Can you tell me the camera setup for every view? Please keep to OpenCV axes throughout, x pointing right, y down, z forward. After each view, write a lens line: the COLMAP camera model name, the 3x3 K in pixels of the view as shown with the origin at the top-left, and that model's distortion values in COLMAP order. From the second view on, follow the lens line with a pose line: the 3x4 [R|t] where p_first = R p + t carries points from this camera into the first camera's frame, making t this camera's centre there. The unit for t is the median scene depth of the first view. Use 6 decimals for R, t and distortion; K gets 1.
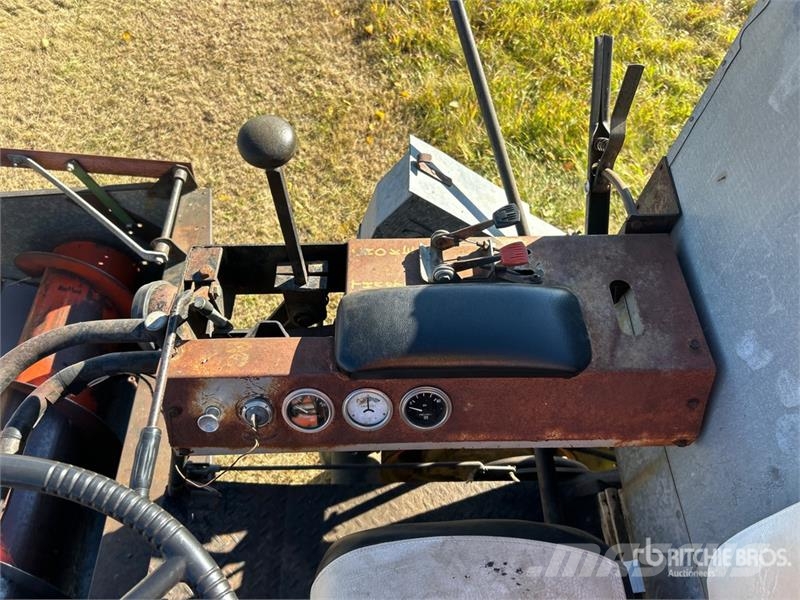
lens RADIAL K [[606.7, 0, 393.2], [0, 606.7, 297.9], [0, 0, 1]] dist [0.057818, -0.064661]
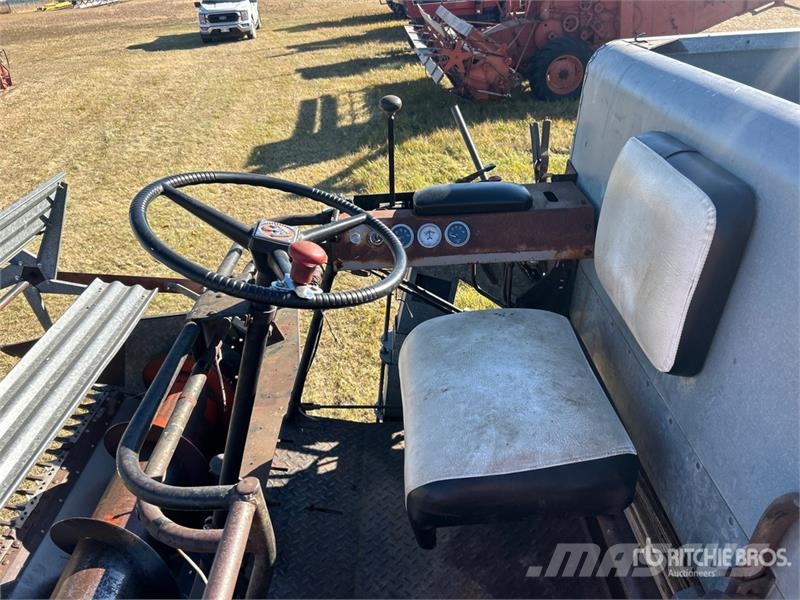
lens RADIAL K [[606.7, 0, 393.2], [0, 606.7, 297.9], [0, 0, 1]] dist [0.057818, -0.064661]
pose [[0.999268, -0.026505, -0.027581, -0.063904], [0.011346, 0.893956, -0.448011, 0.721189], [0.036531, 0.447370, 0.893602, -0.420424]]
